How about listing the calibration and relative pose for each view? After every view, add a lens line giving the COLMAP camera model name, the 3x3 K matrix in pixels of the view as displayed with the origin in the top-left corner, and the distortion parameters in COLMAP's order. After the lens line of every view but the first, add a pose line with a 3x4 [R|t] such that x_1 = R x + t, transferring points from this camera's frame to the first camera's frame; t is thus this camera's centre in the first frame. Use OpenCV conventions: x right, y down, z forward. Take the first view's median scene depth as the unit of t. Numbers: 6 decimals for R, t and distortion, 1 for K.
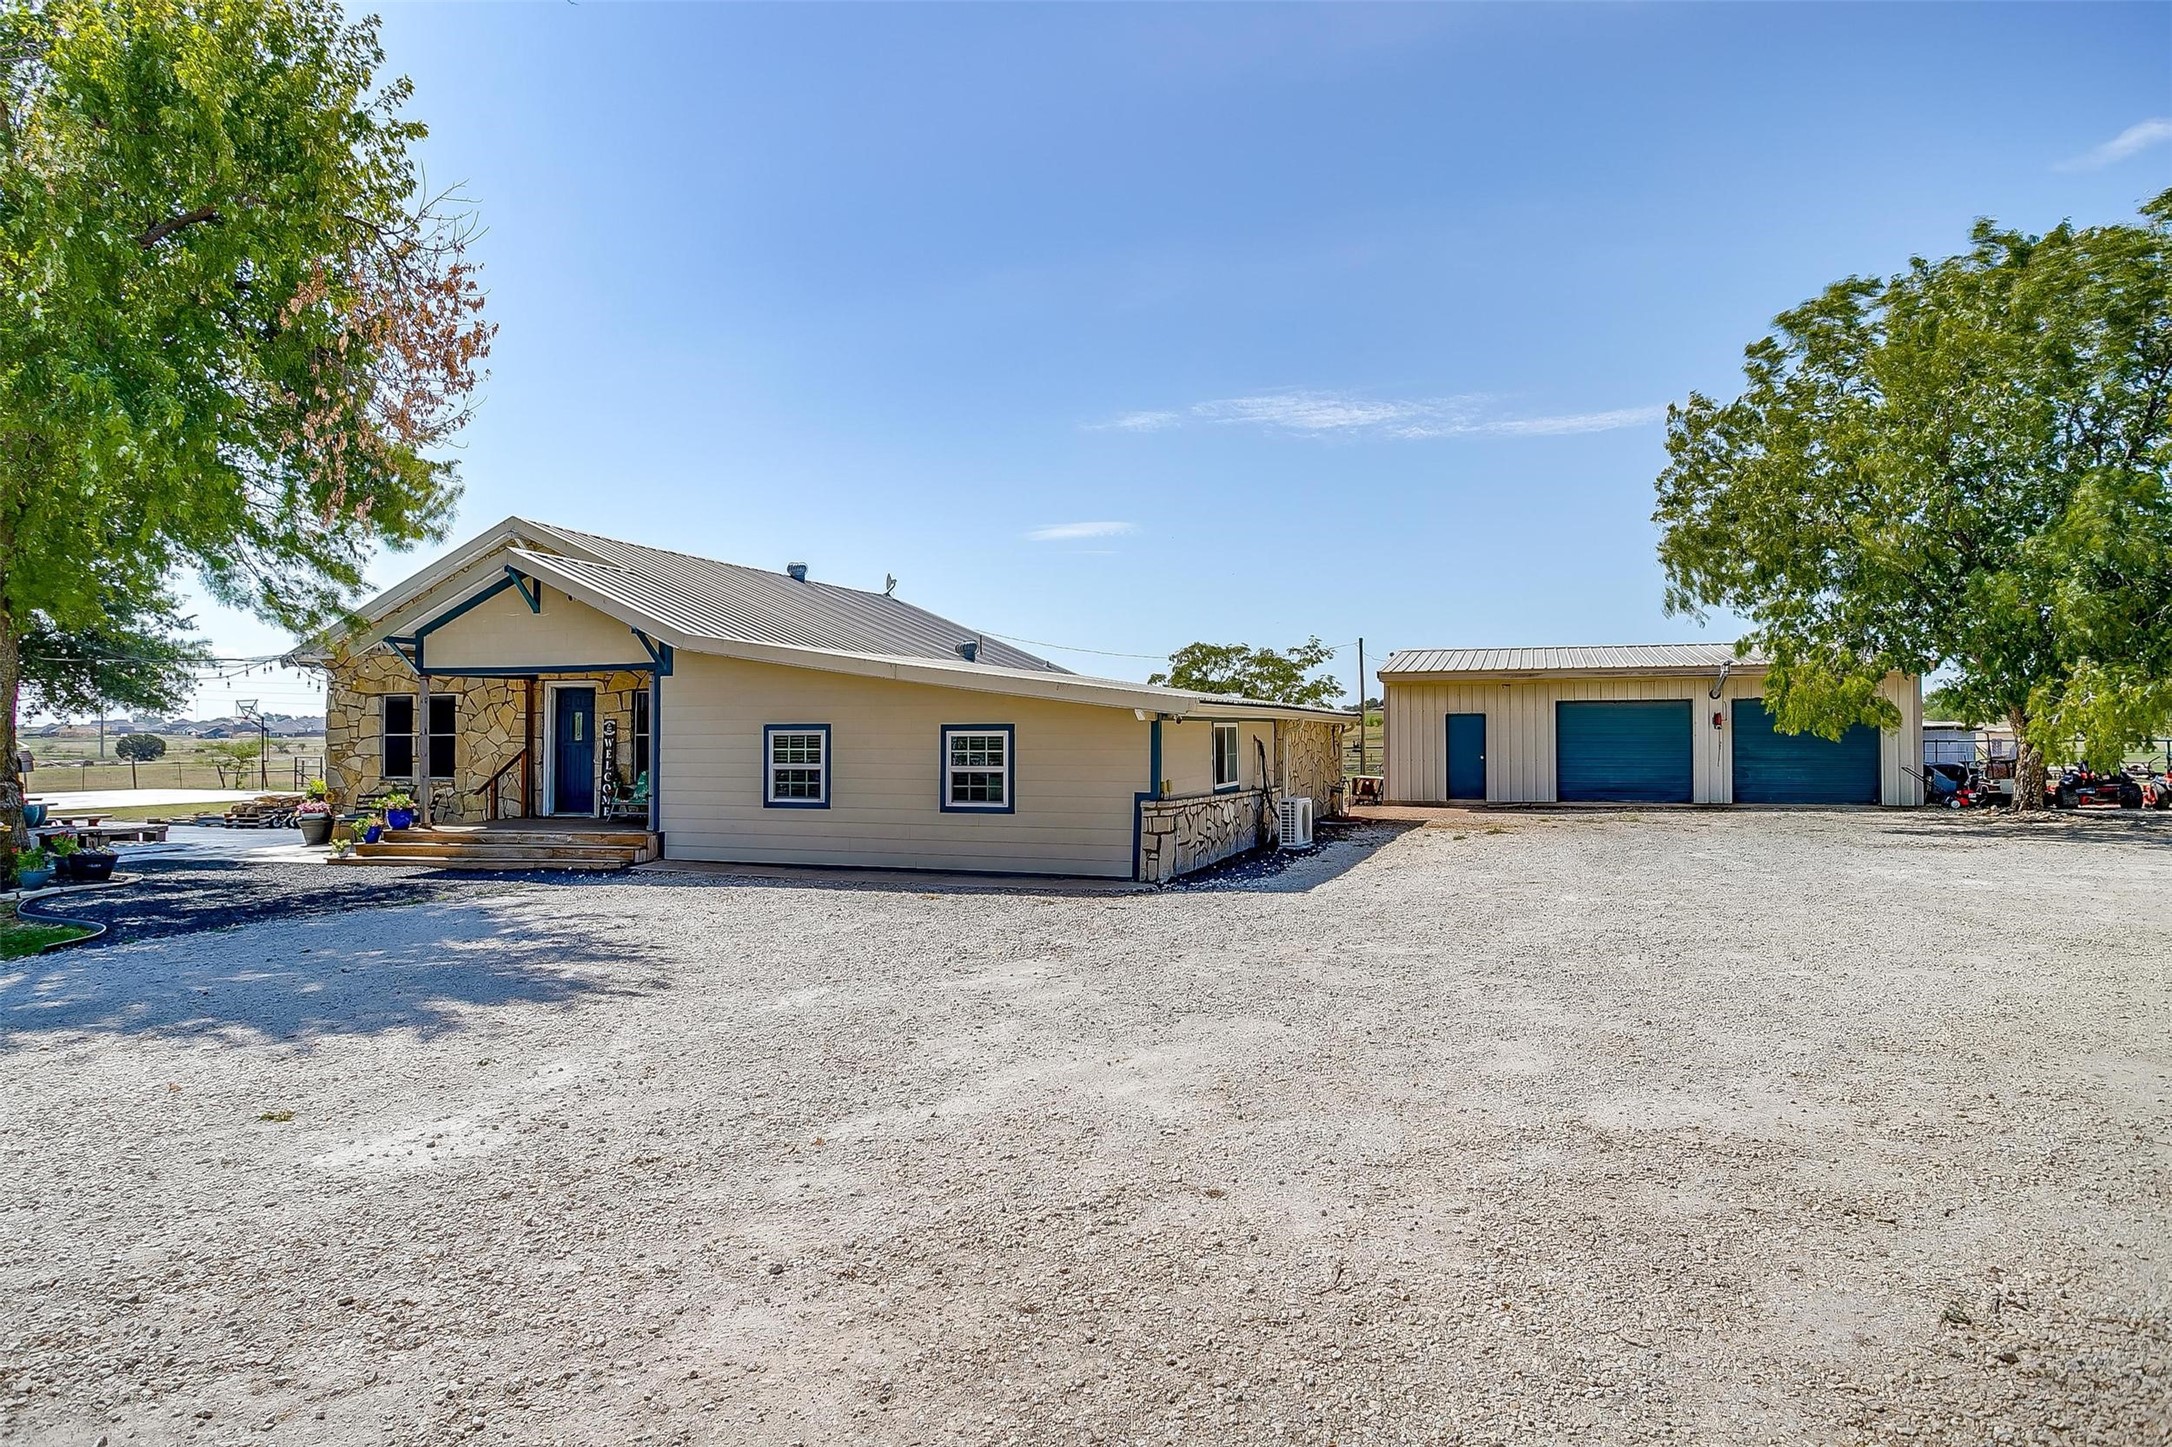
lens RADIAL K [[1373.6, 0, 1087.8], [0, 1373.6, 721.7], [0, 0, 1]] dist [0.006387, 0.000851]
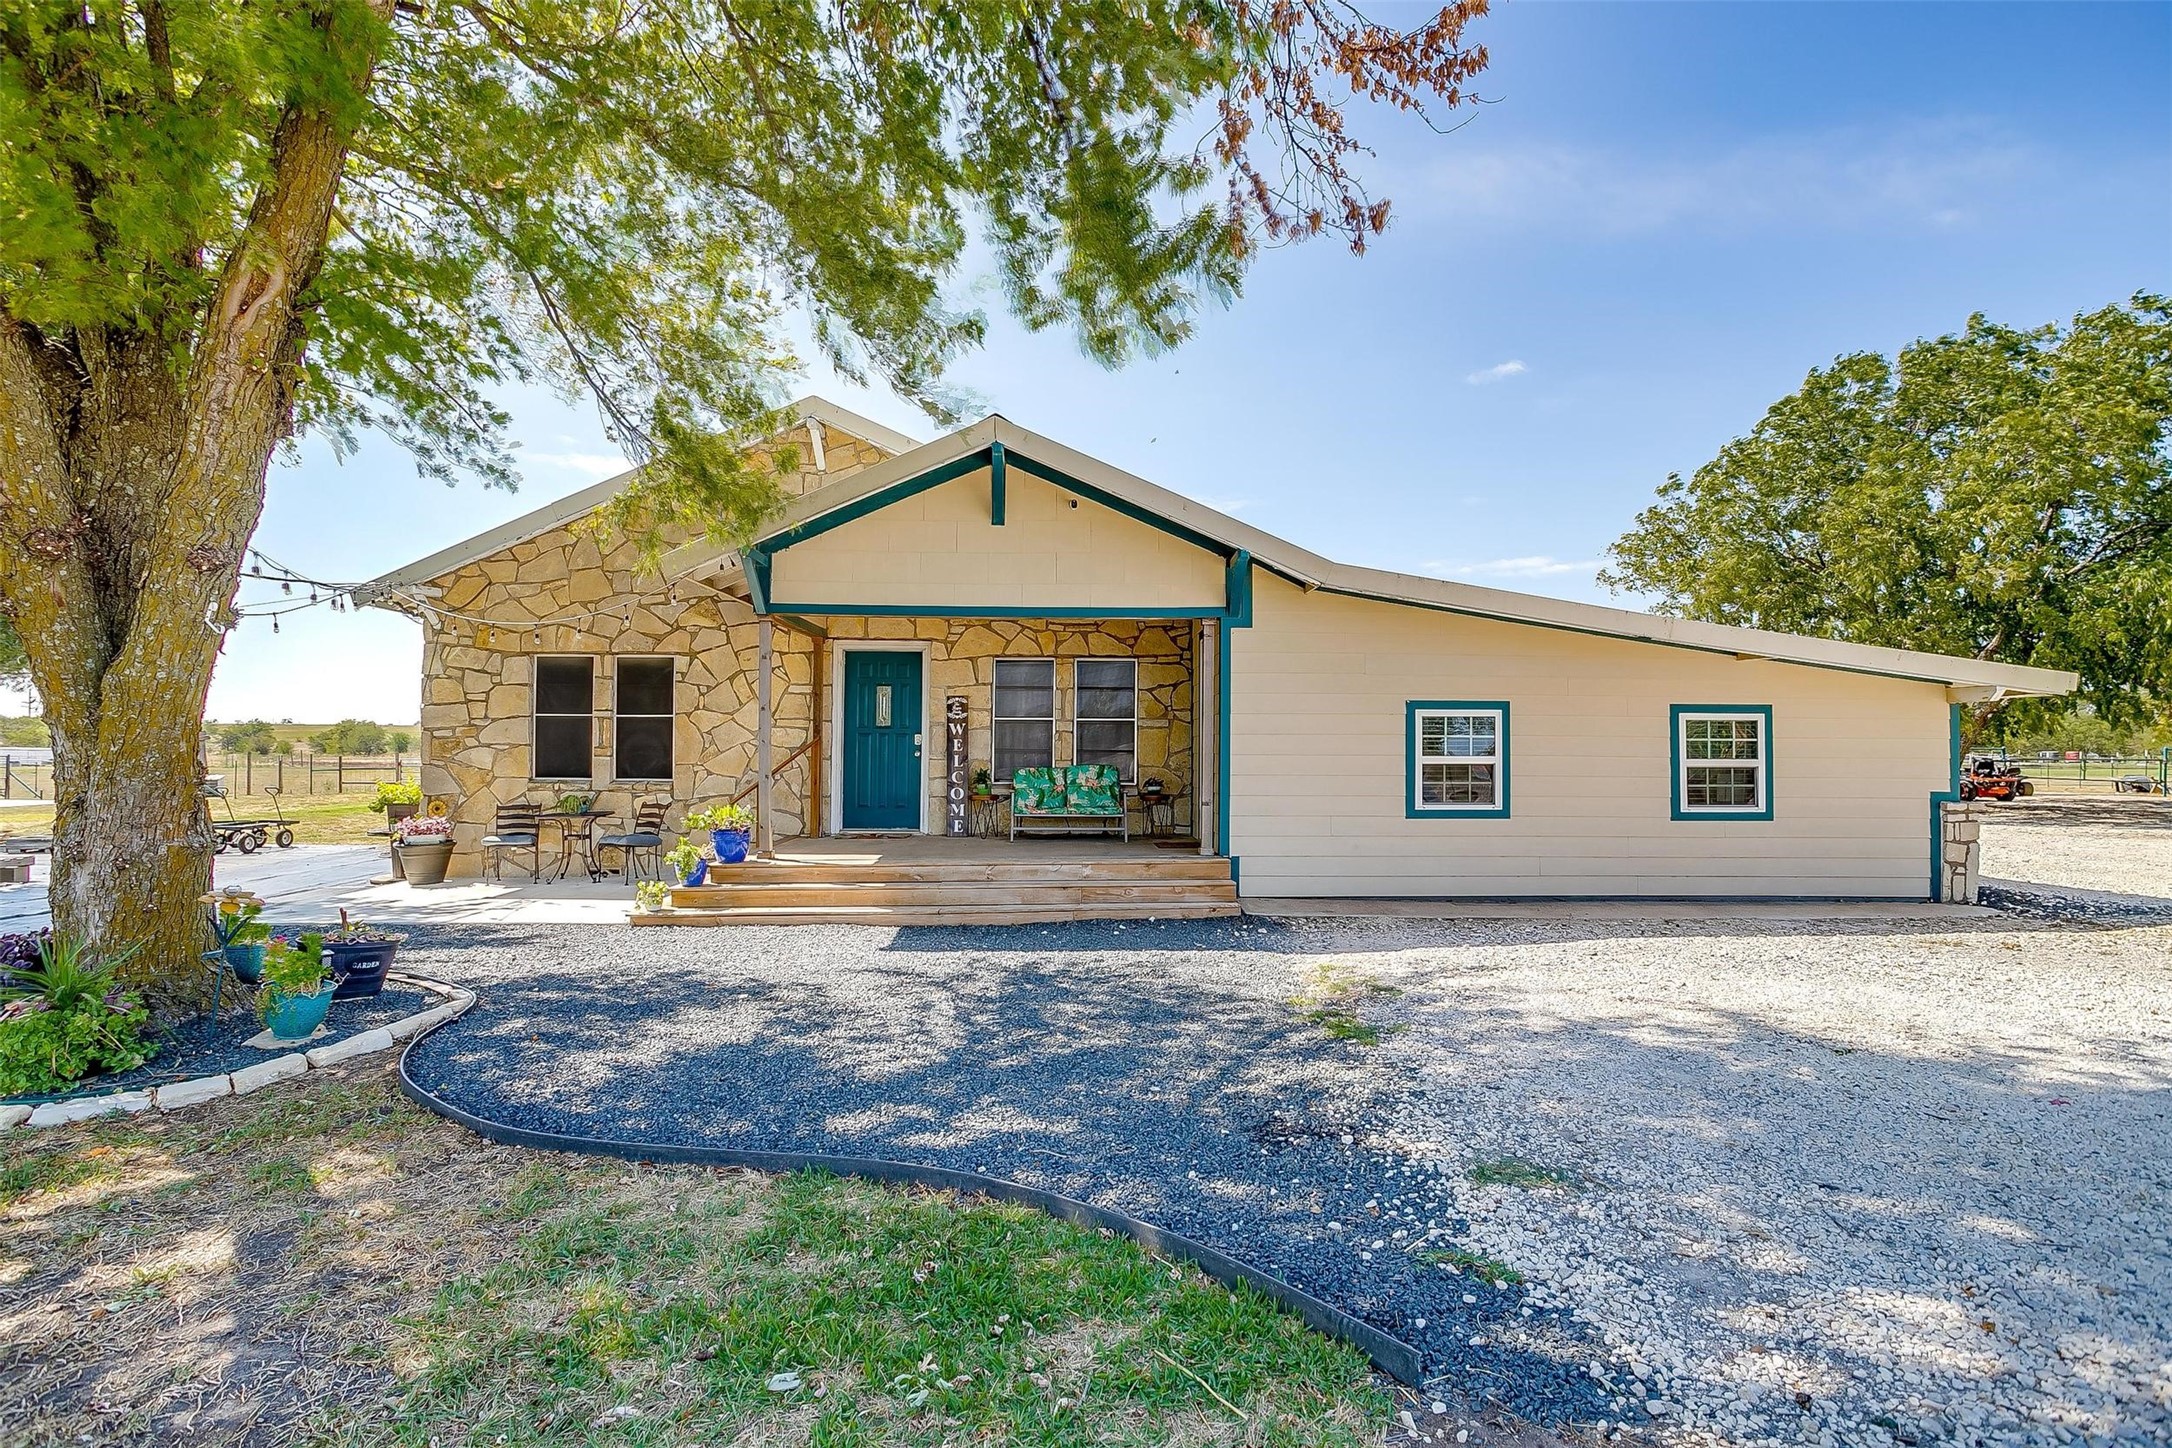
lens RADIAL K [[1098.1, 0, 1085.3], [0, 1098.1, 732.0], [0, 0, 1]] dist [-0.002103, 0.000205]
pose [[0.927253, 0.008487, 0.374339, -0.542756], [-0.009996, 0.999948, 0.002089, 0.016391], [-0.374302, -0.005679, 0.927290, 0.479903]]
